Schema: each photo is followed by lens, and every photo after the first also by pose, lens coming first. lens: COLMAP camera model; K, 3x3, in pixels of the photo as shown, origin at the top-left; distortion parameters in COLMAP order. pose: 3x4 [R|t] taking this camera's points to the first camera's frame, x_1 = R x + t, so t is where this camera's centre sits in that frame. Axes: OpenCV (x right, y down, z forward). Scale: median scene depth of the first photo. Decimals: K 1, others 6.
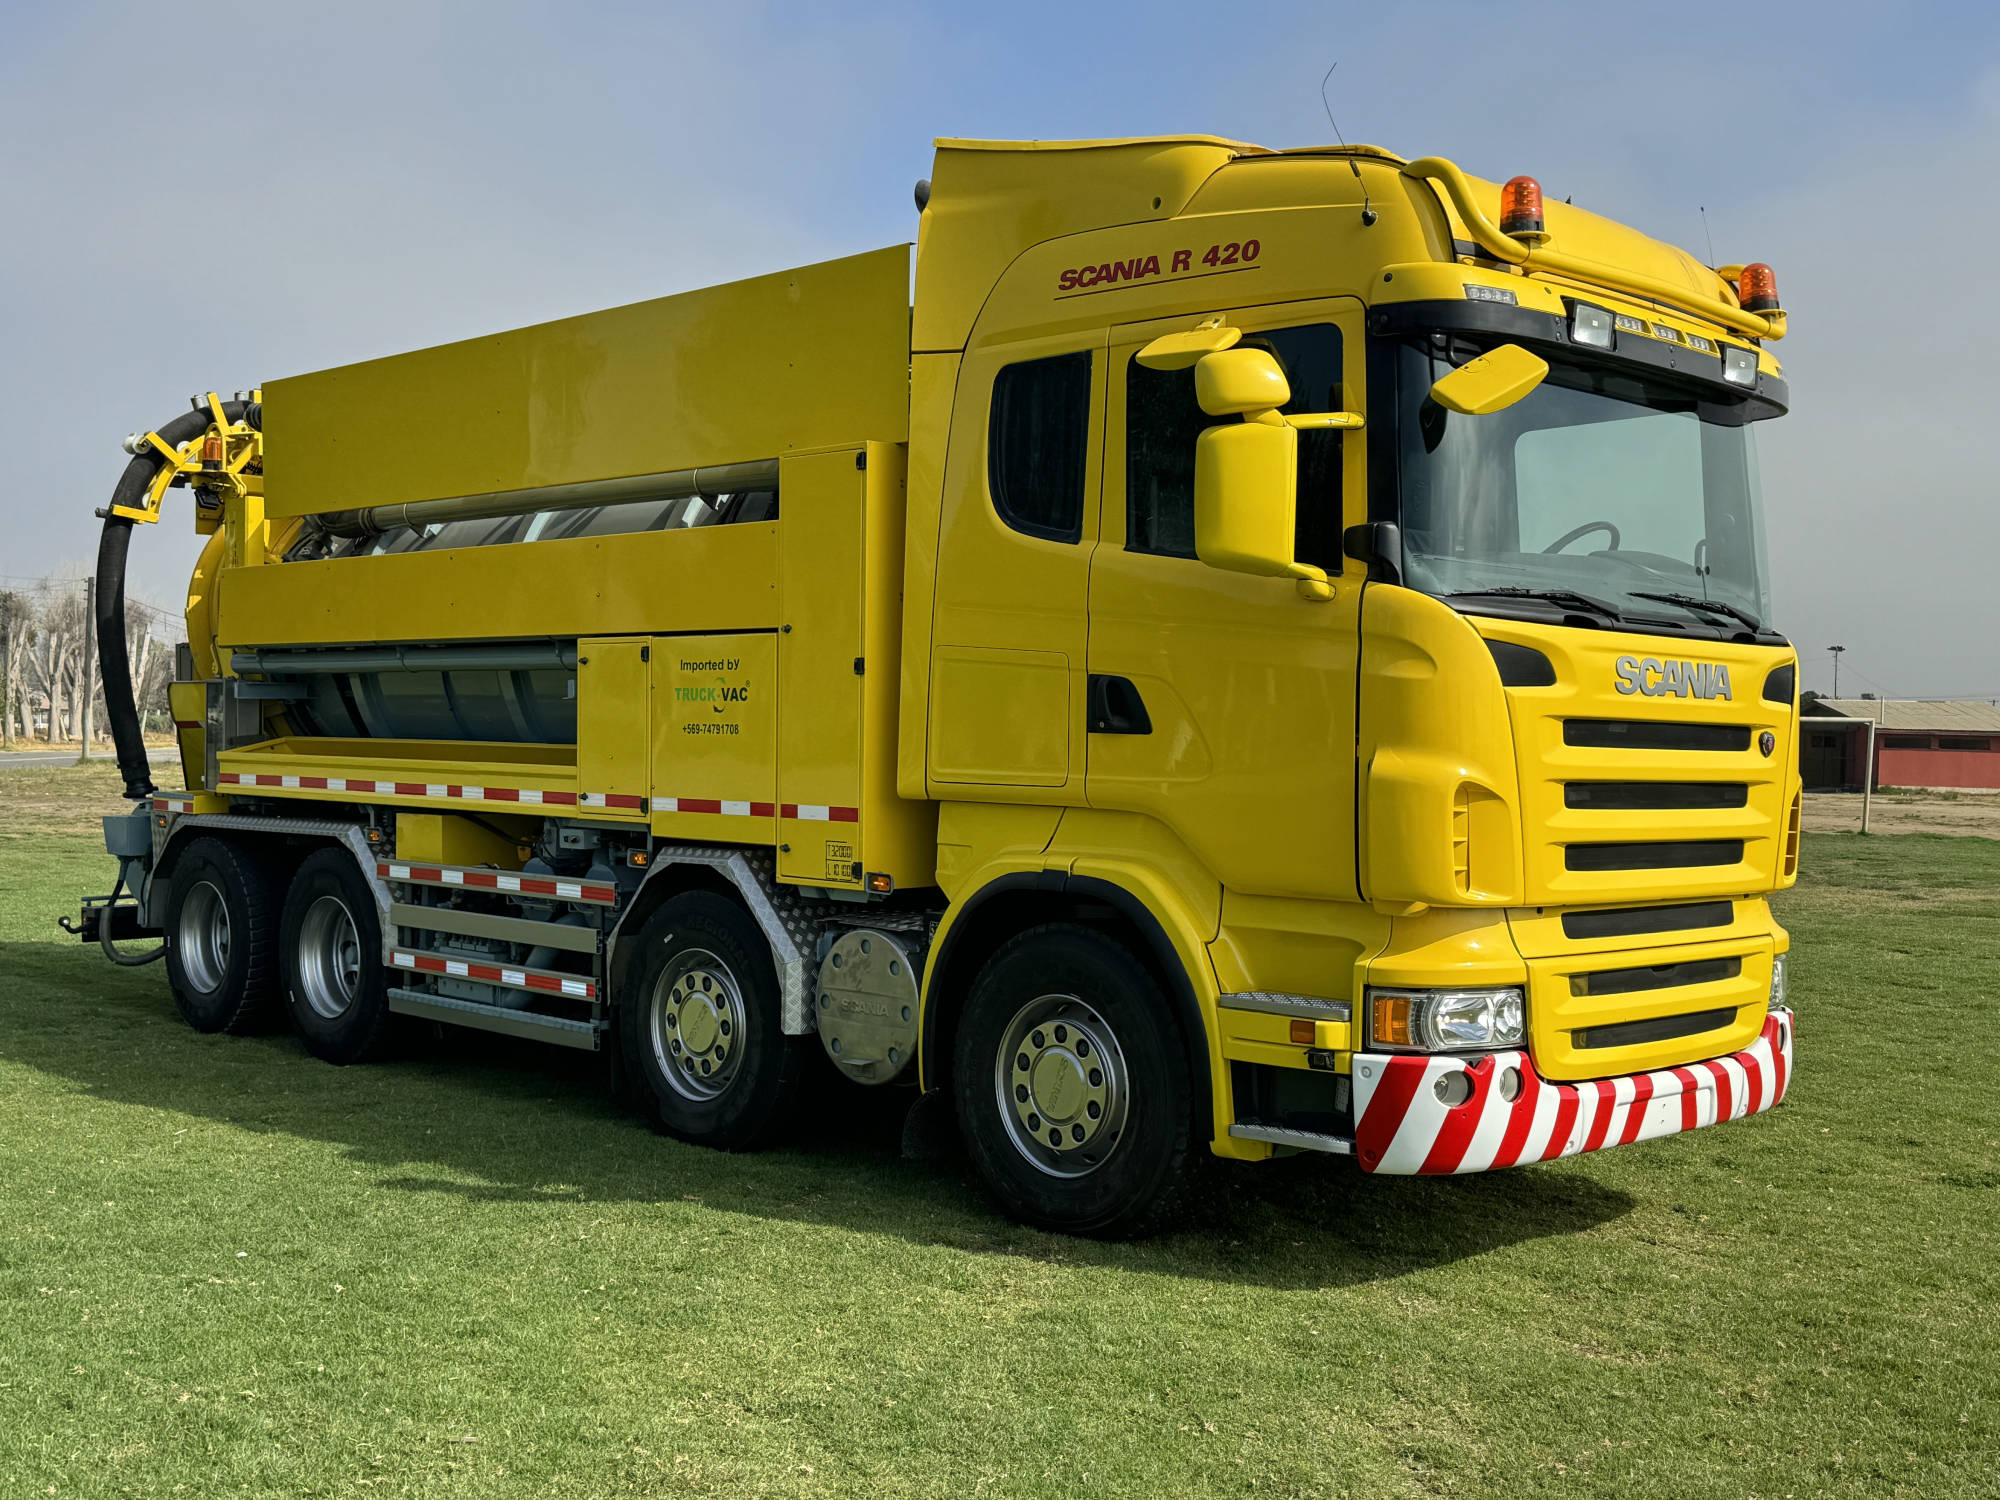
lens RADIAL K [[2208.4, 0, 1000.0], [0, 2208.4, 750.0], [0, 0, 1]] dist [0.001435, 0.001192]
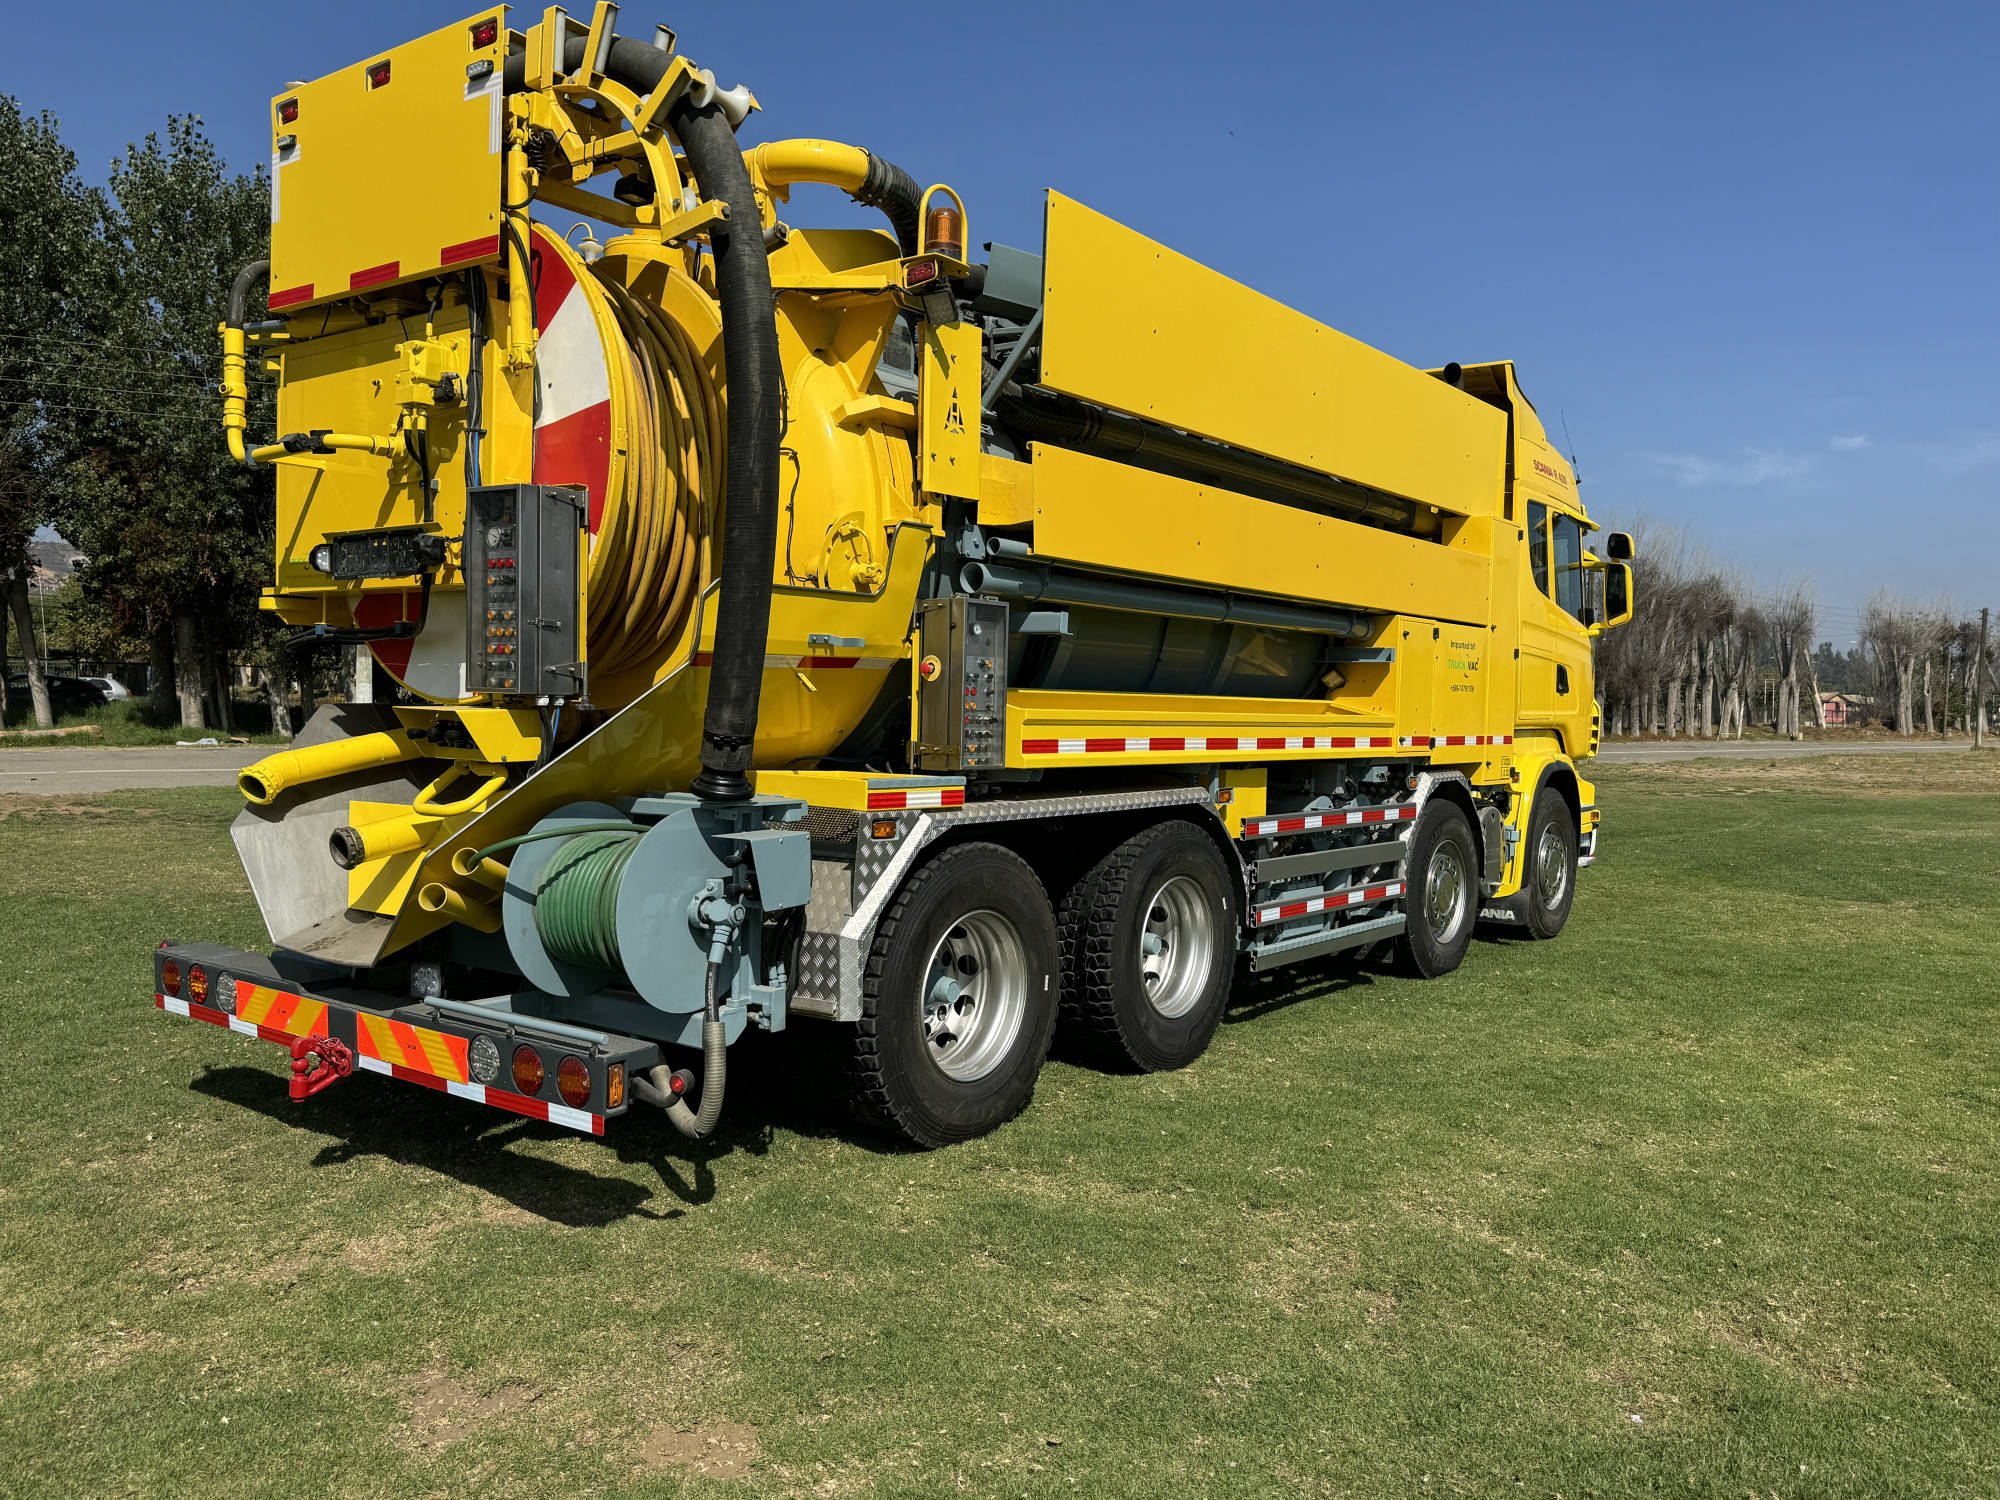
lens RADIAL K [[1557.7, 0, 1000.0], [0, 1557.7, 750.0], [0, 0, 1]] dist [0.000153, -0.000037]
pose [[-0.148325, -0.054941, 0.987411, -1.084317], [-0.023776, 0.998365, 0.051979, -0.014871], [-0.988653, -0.015767, -0.149389, 1.413010]]
